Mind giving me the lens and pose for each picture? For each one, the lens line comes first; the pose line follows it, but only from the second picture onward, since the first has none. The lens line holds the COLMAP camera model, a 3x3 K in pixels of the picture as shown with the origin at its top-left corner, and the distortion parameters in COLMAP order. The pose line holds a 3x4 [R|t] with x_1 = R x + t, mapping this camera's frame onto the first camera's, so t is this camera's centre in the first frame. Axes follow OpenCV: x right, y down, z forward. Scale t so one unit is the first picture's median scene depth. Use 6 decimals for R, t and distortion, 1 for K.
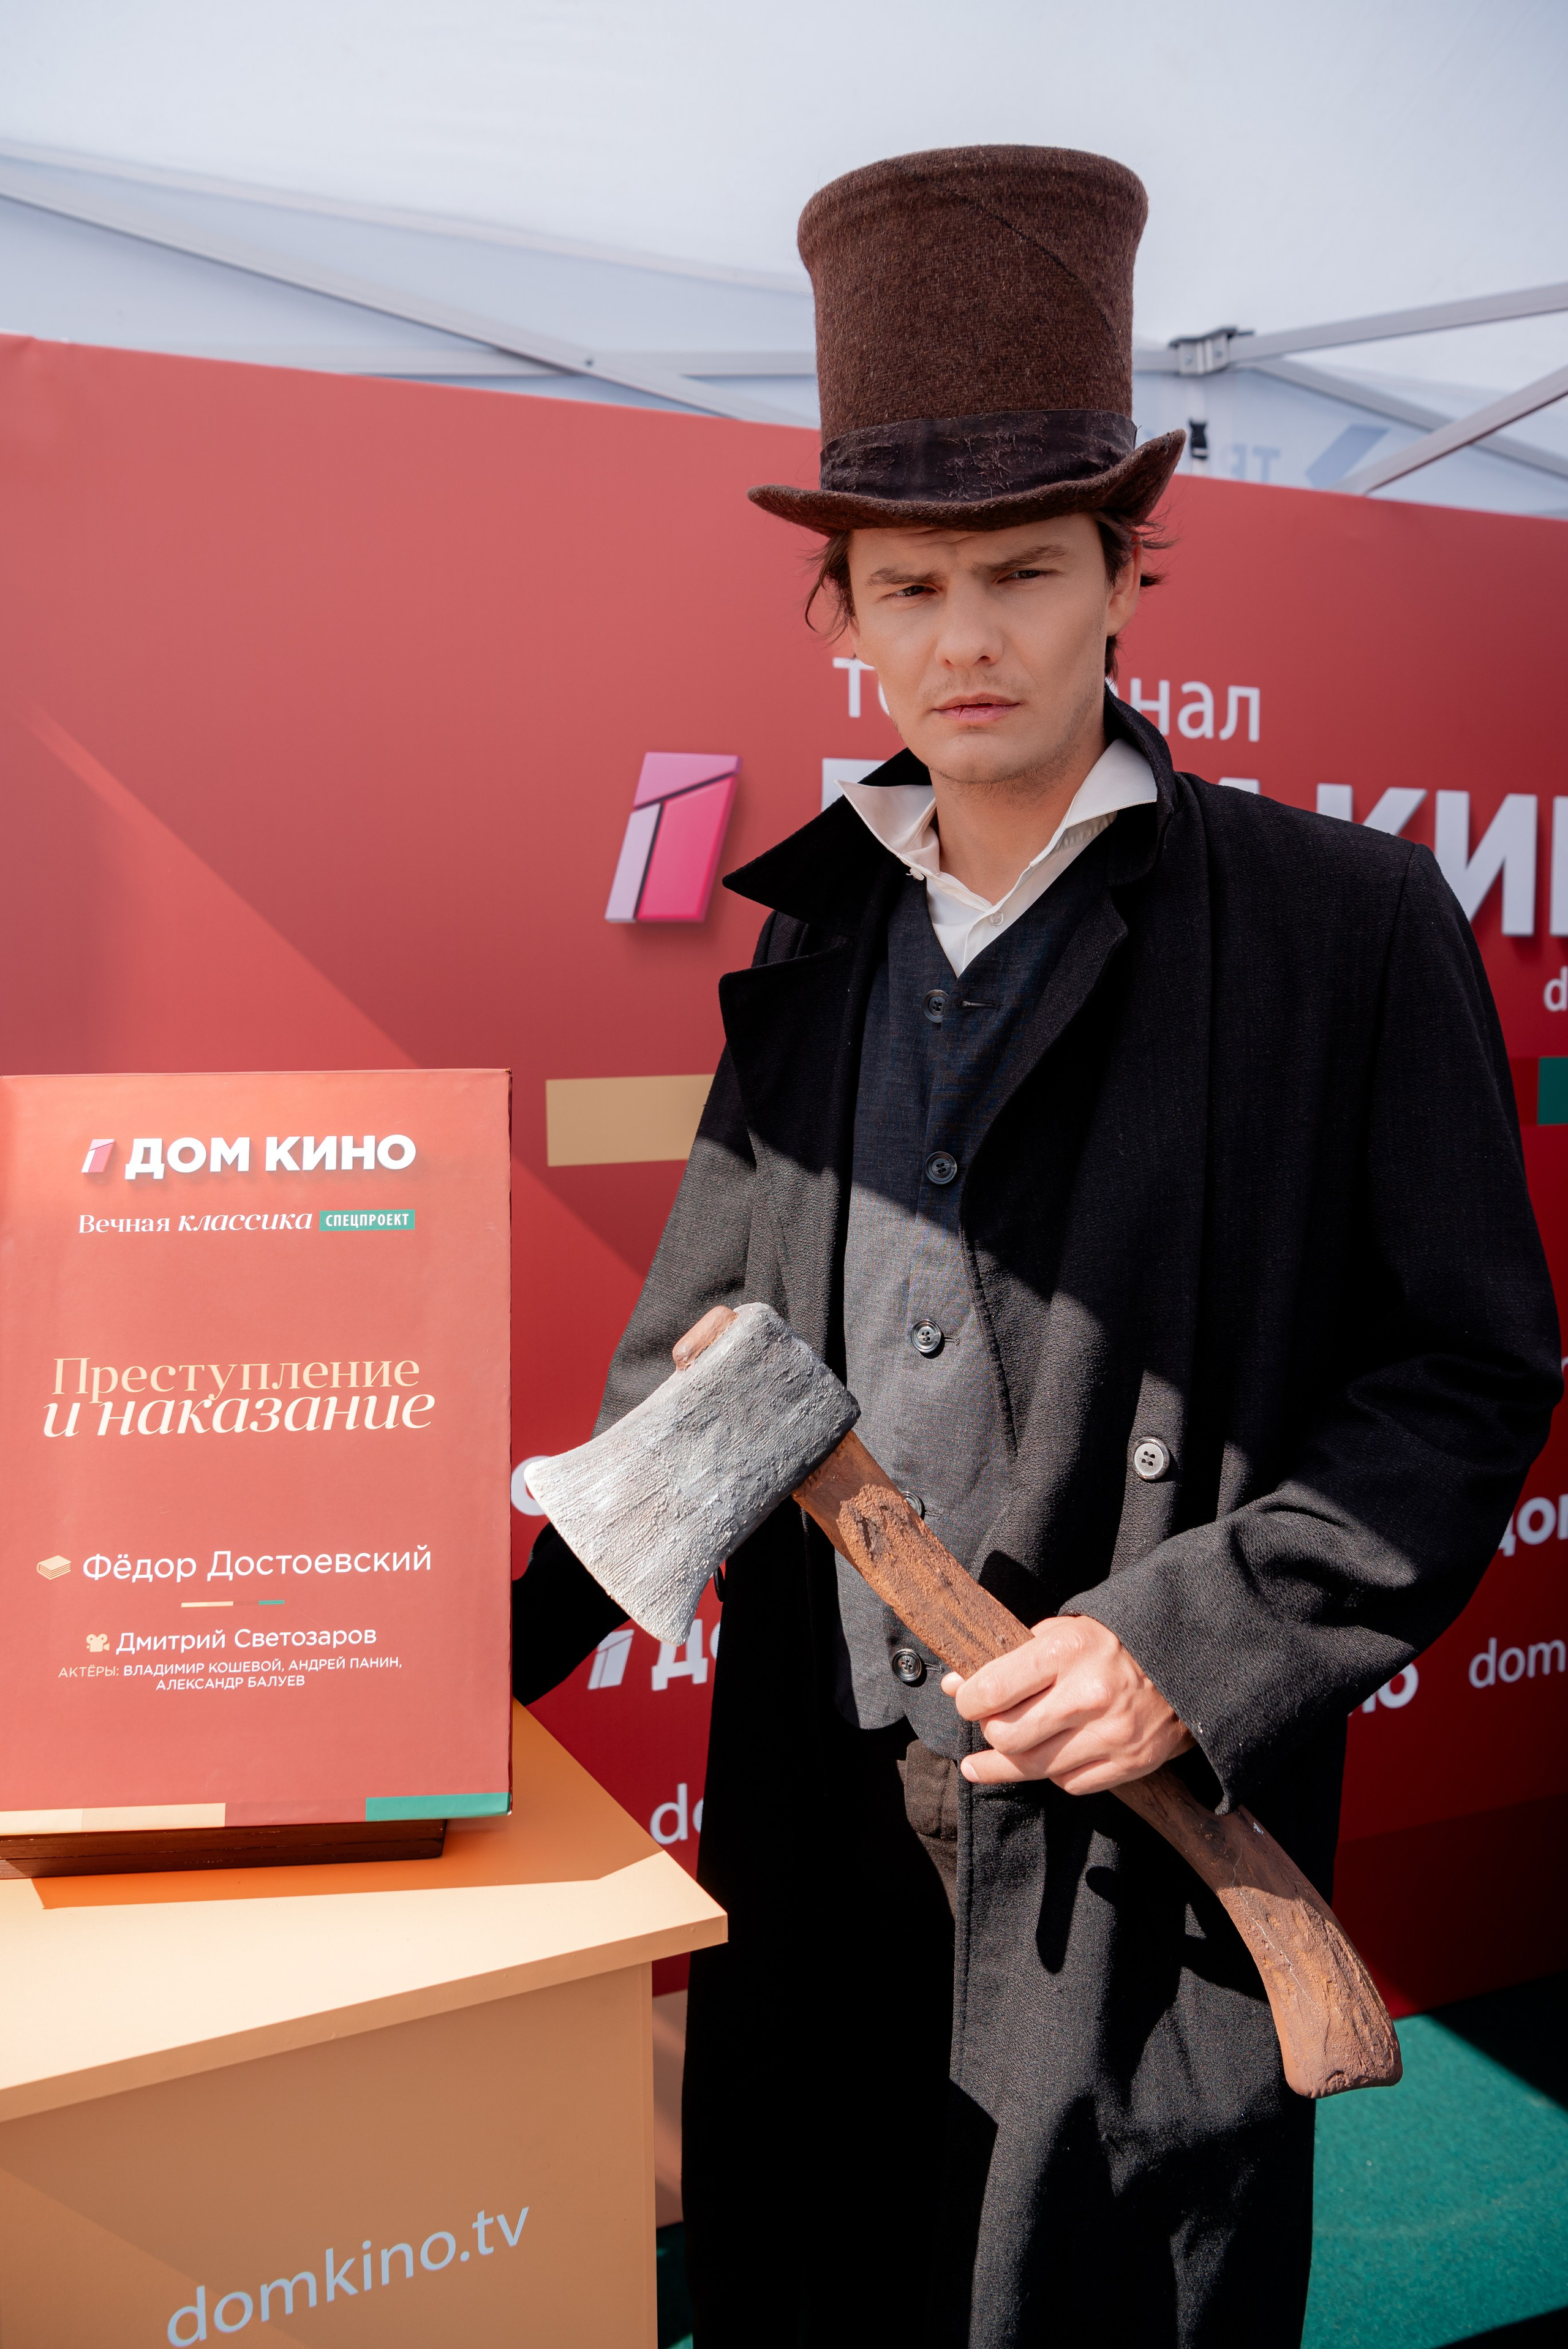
lens RADIAL K [[1920.5, 0, 774.9], [0, 1920.5, 1186.3], [0, 0, 1]] dist [-0.036651, 0.024691]
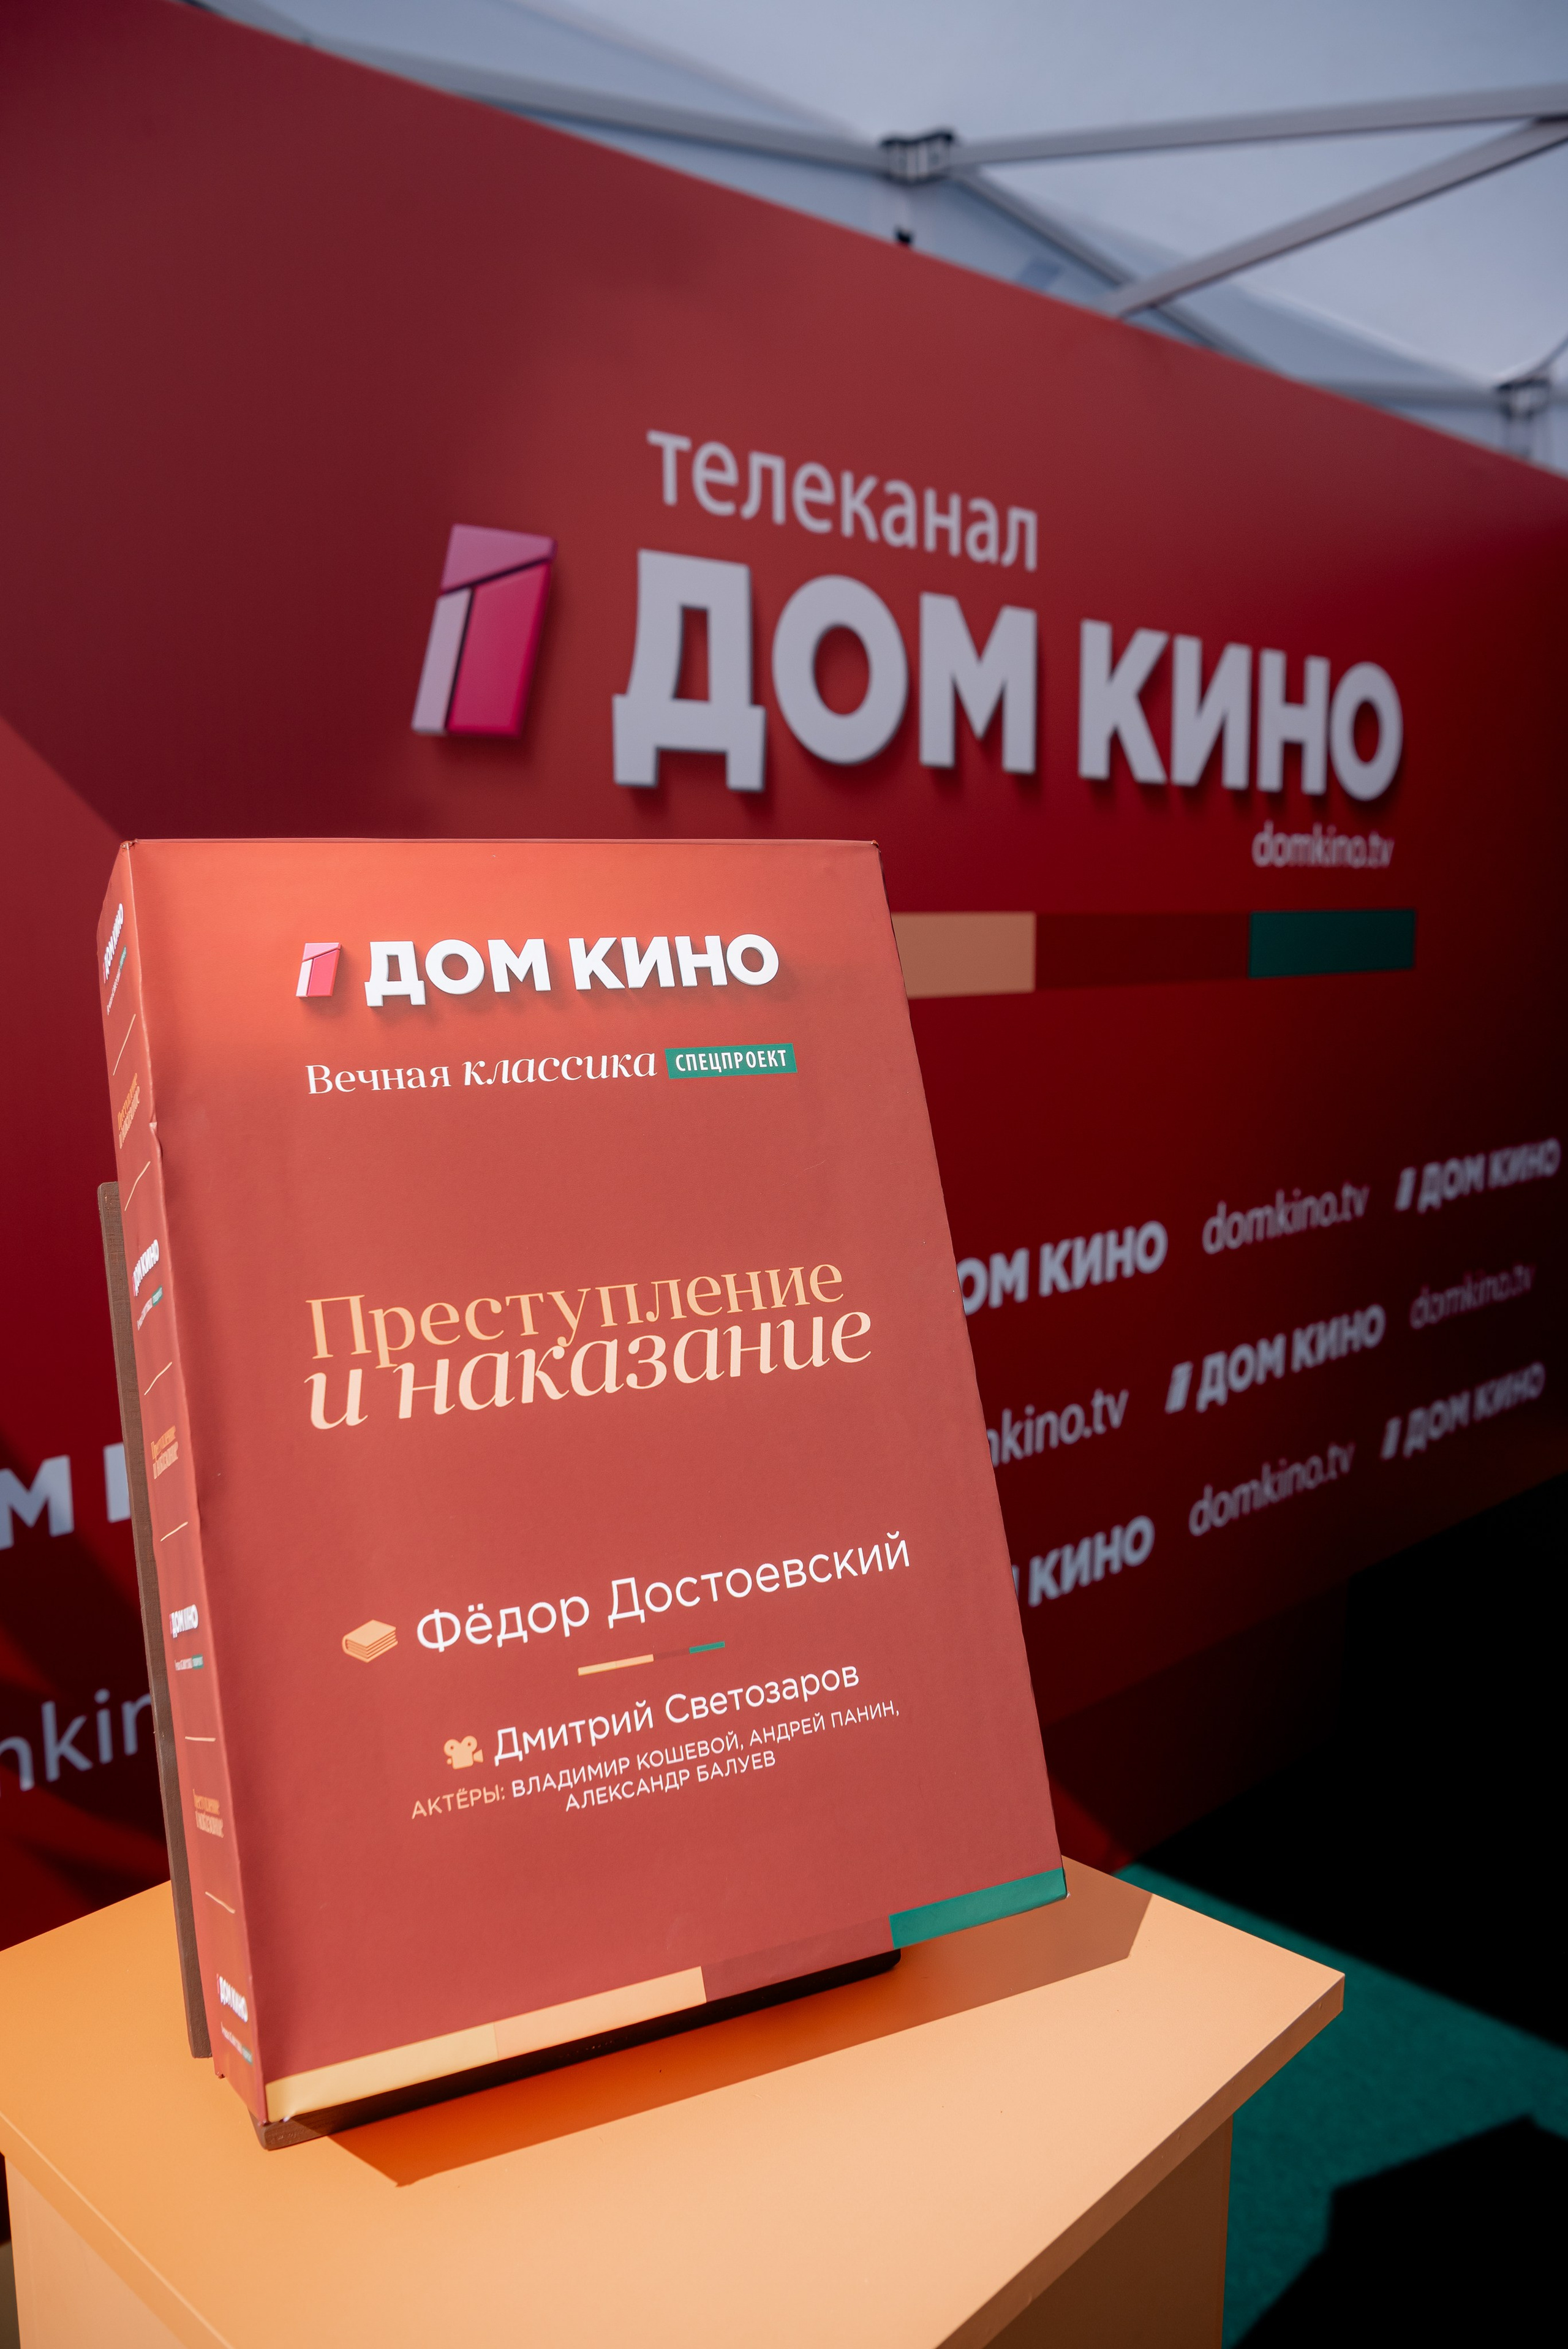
lens RADIAL K [[1875.5, 0, 787.1], [0, 1875.5, 1176.9], [0, 0, 1]] dist [-0.060582, 0.045130]
pose [[0.936294, -0.051481, 0.347425, -0.434597], [0.034628, 0.997911, 0.054547, 0.023746], [-0.349507, -0.039042, 0.936120, 0.389406]]
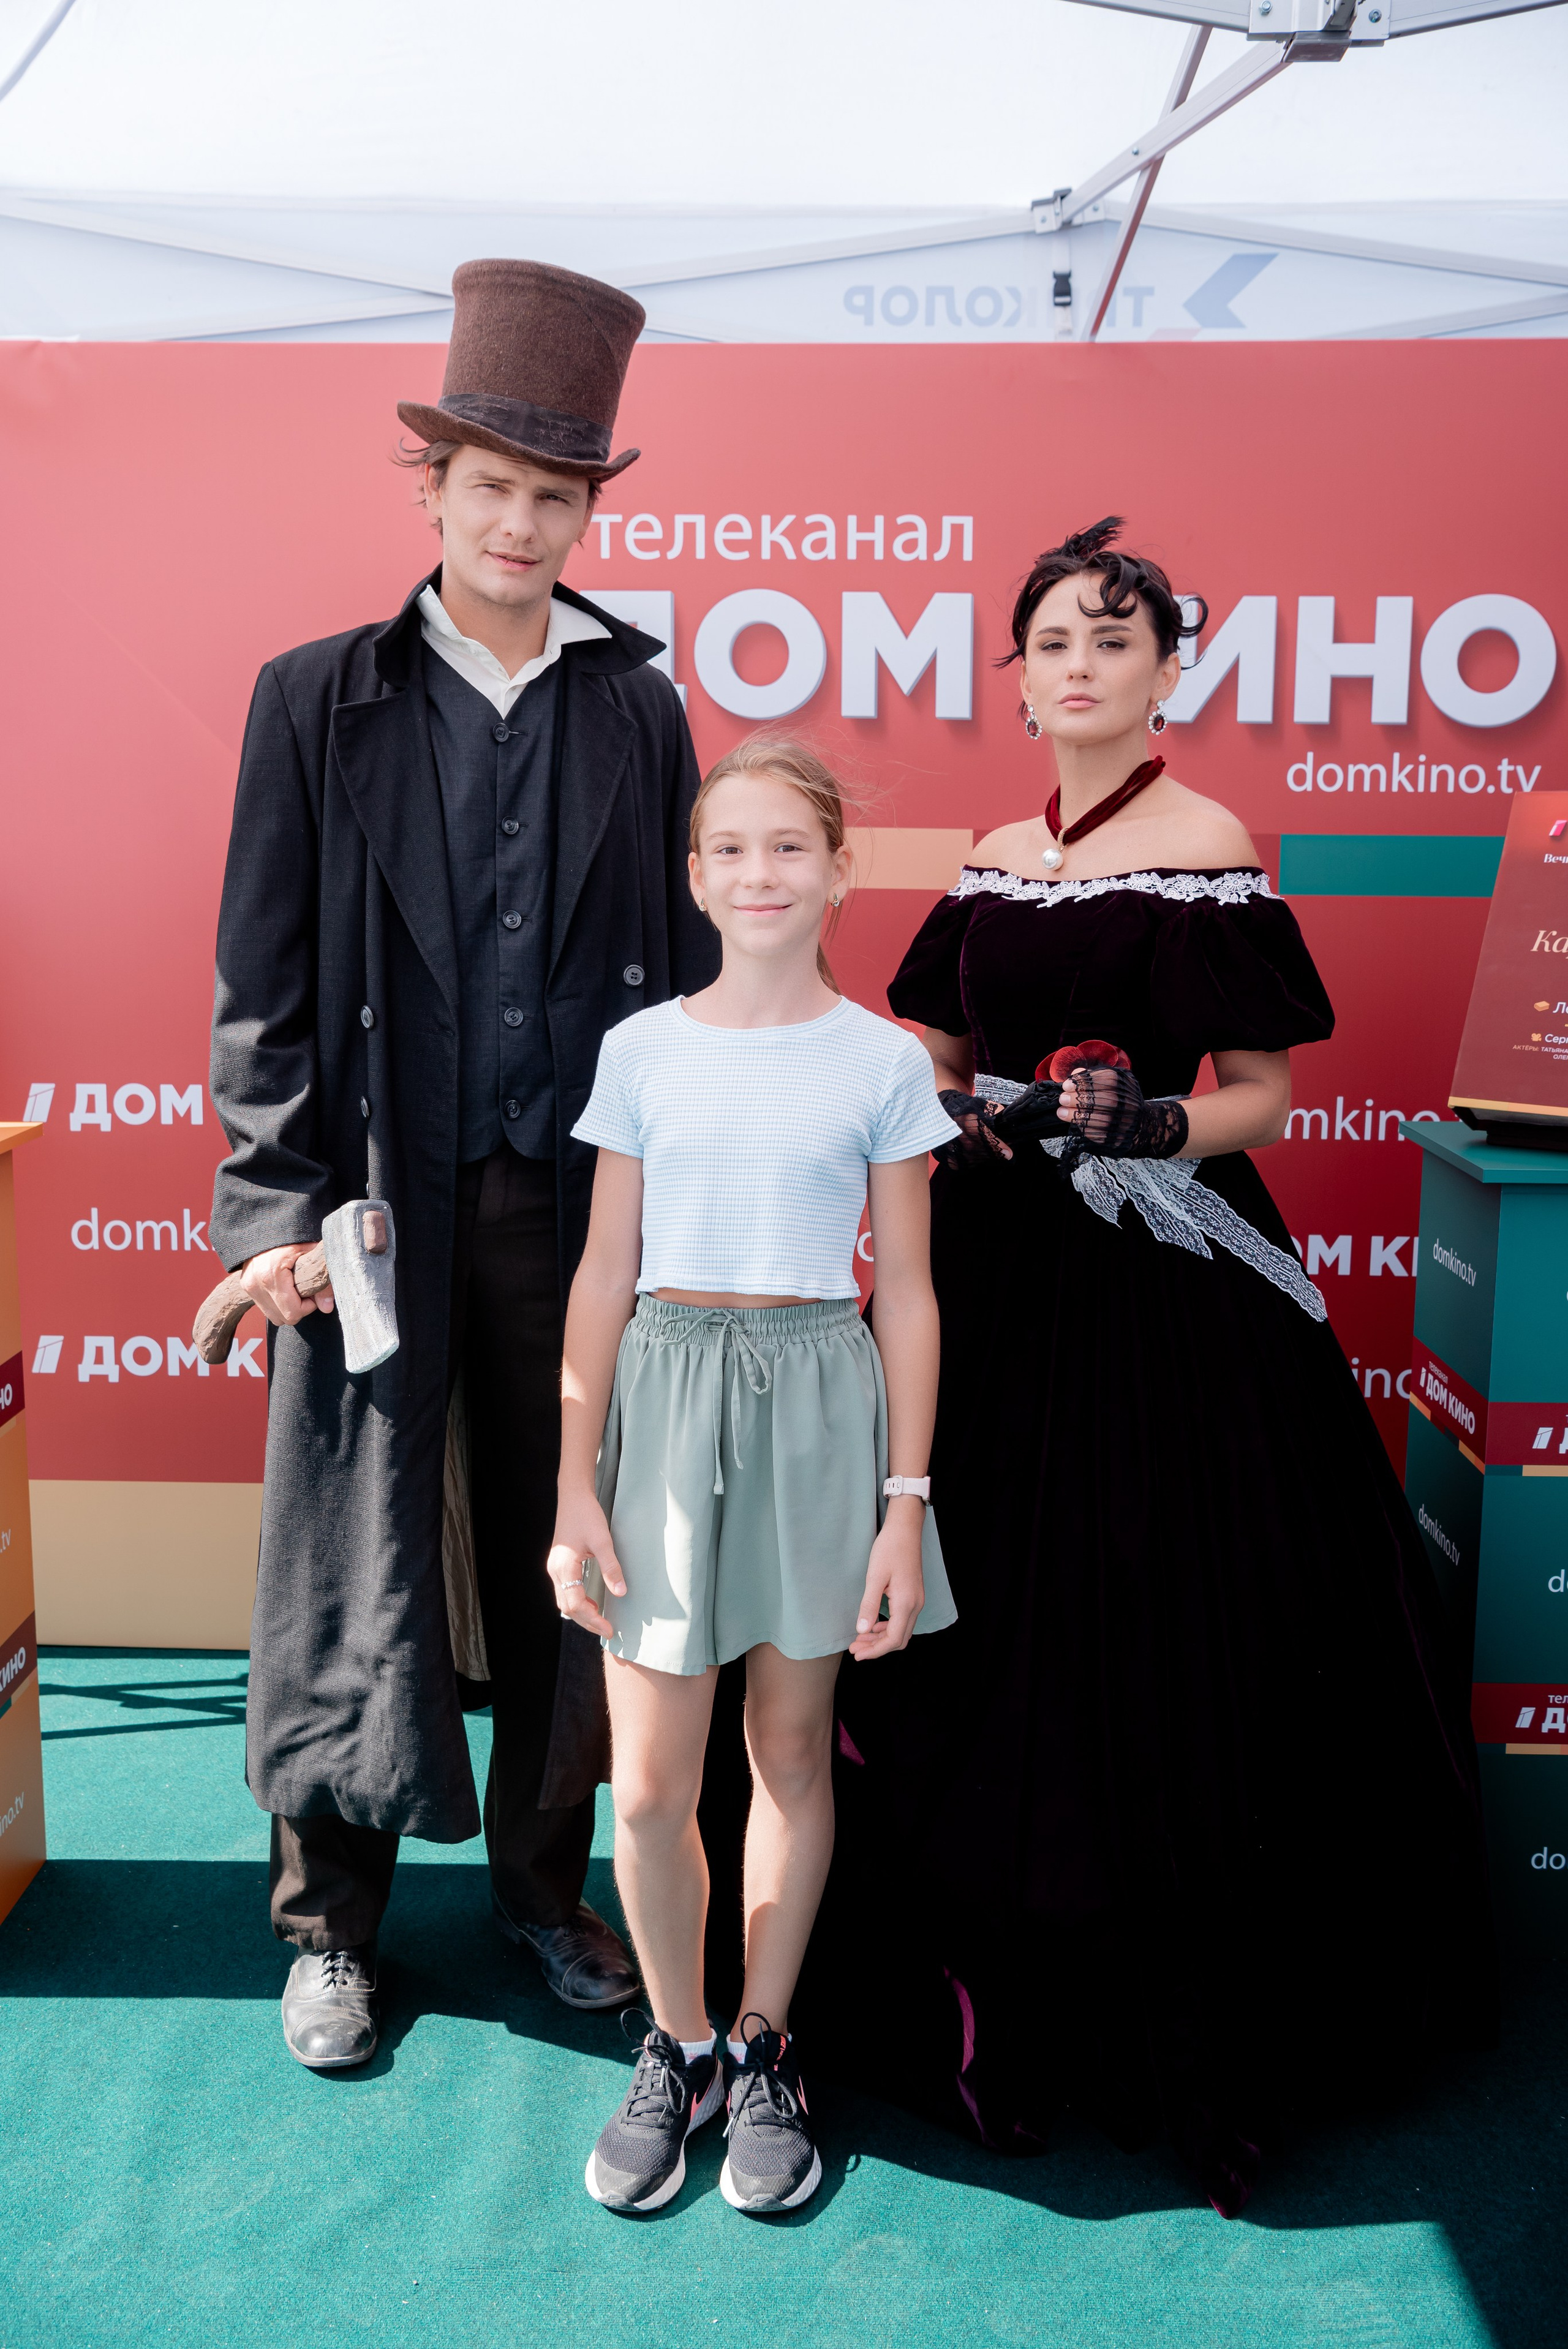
lens RADIAL K [[2208.9, 0, 784.5], [0, 2208.9, 1171.0], [0, 0, 1]] dist [-0.001674, 0.063131]
pose [[0.897059, 0.081454, -0.434339, 1.752500], [-0.060737, 0.996264, 0.061393, 0.162836], [0.437717, -0.028693, 0.898655, -0.708267]]
